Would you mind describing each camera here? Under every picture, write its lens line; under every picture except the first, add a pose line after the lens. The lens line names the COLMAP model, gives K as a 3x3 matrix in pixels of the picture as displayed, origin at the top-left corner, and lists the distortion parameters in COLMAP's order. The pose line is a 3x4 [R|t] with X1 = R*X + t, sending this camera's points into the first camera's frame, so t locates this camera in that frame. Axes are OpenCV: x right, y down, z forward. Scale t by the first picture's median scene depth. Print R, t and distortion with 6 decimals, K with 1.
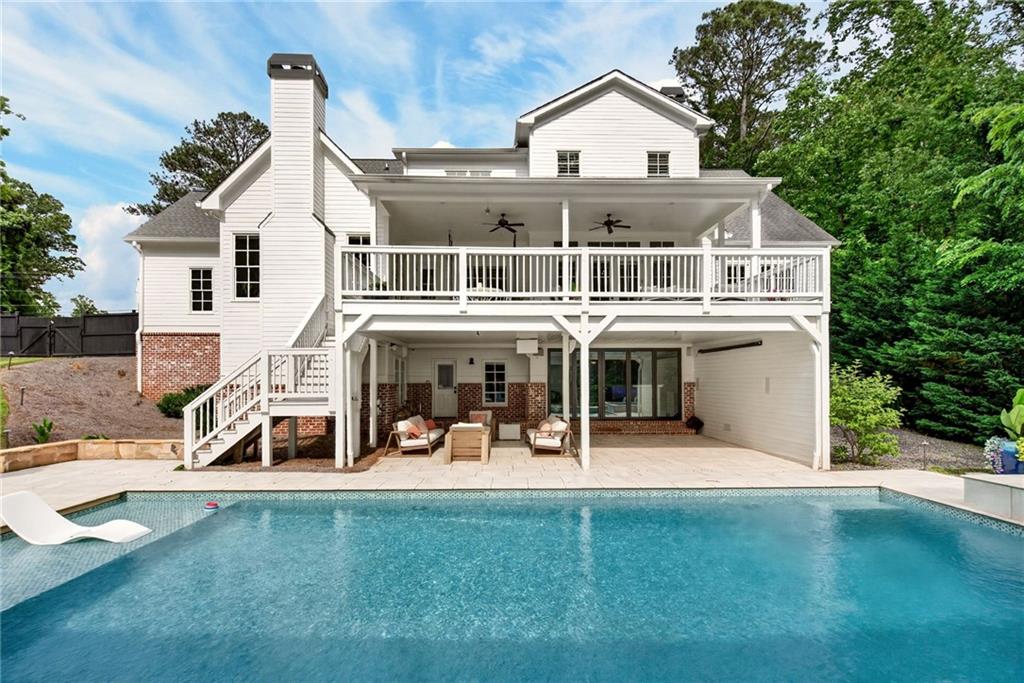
lens RADIAL K [[469.4, 0, 512.9], [0, 469.4, 381.0], [0, 0, 1]] dist [0.000001, -0.000230]
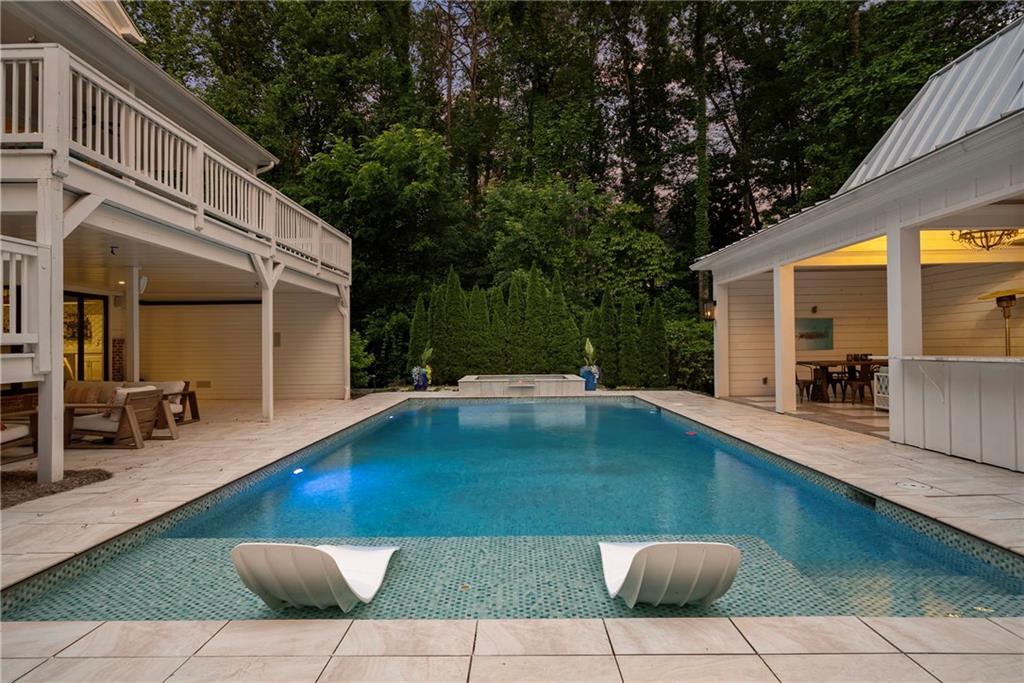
lens RADIAL K [[554.5, 0, 512.0], [0, 554.5, 341.5], [0, 0, 1]] dist [0.009151, 0.000403]
pose [[0.039898, 0.010487, 0.999149, -0.913086], [0.014386, 0.999835, -0.011069, 0.043926], [-0.999100, 0.014815, 0.039740, 0.453524]]
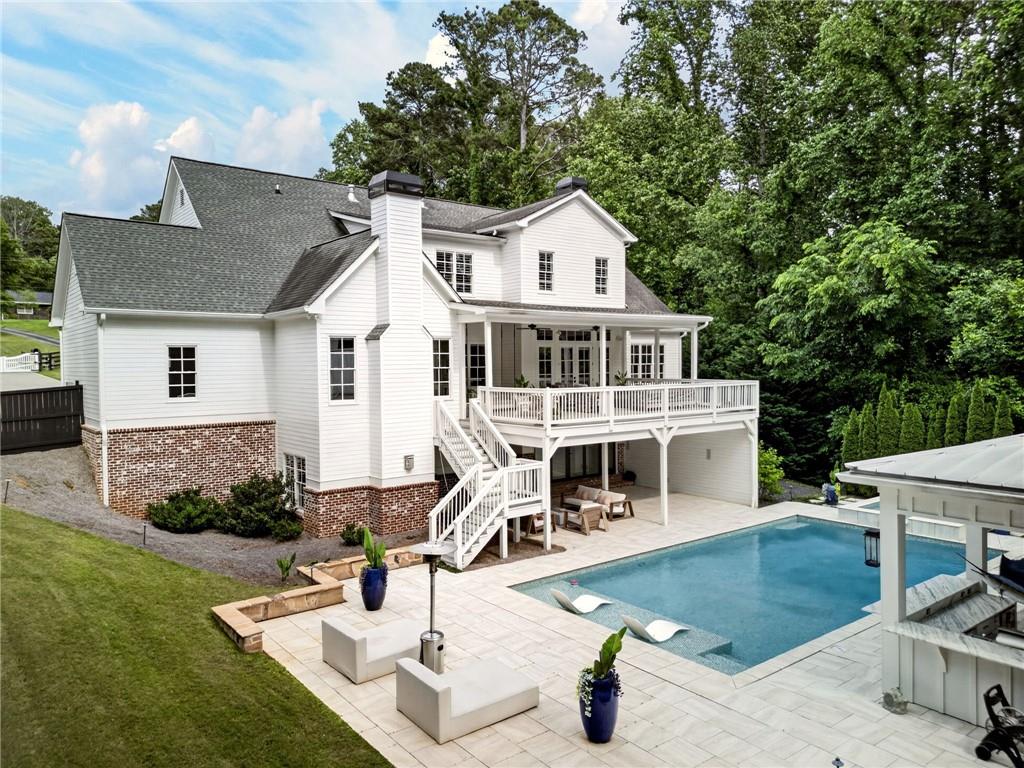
lens RADIAL K [[716.1, 0, 512.0], [0, 716.1, 384.0], [0, 0, 1]] dist [0.040030, 0.000101]
pose [[0.803599, -0.022182, 0.594758, -1.612243], [0.011222, 0.999692, 0.022123, -0.330469], [-0.595065, -0.011104, 0.803601, -0.590947]]
